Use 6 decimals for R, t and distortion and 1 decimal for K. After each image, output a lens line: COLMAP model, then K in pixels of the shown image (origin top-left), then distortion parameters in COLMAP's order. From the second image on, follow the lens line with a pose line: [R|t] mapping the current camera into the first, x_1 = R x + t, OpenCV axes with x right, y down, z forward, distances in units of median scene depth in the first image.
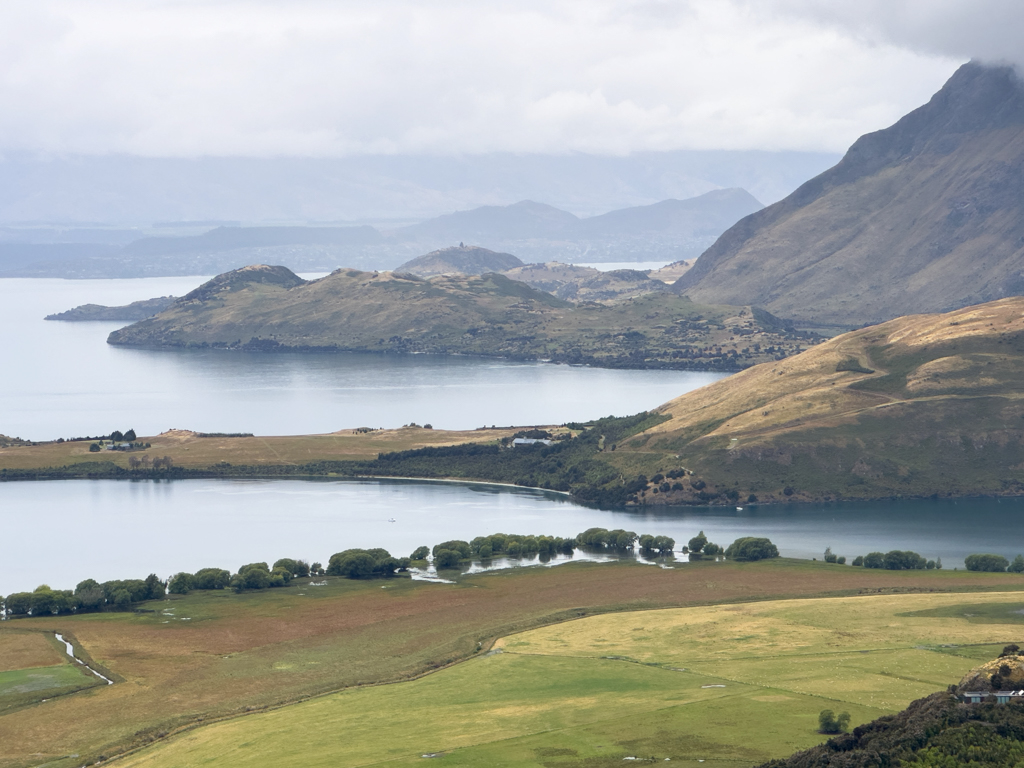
lens RADIAL K [[3353.6, 0, 464.2], [0, 3353.6, 384.1], [0, 0, 1]] dist [-0.383253, 11.218092]
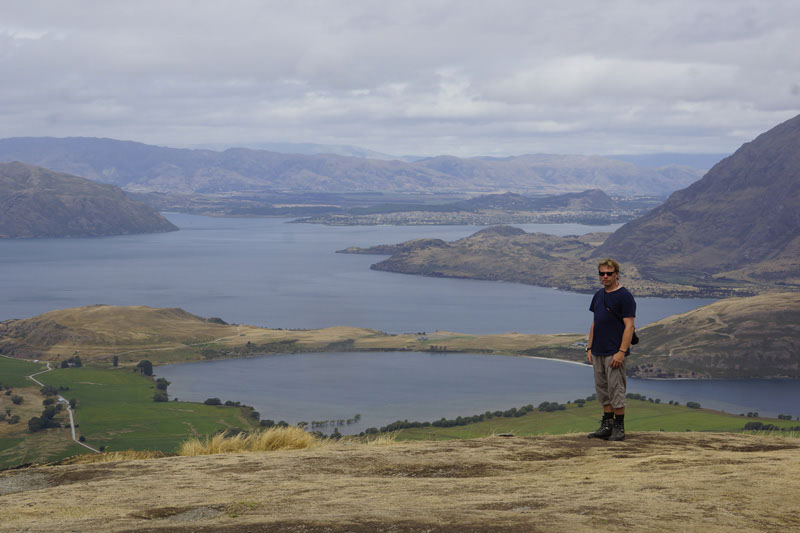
lens RADIAL K [[1431.8, 0, 400.0], [0, 1431.8, 266.5], [0, 0, 1]] dist [0.044616, 0.098860]
pose [[0.998904, 0.028642, -0.037031, -0.090765], [-0.028143, 0.999507, 0.013927, -0.059115], [0.037412, -0.012869, 0.999217, -0.138897]]
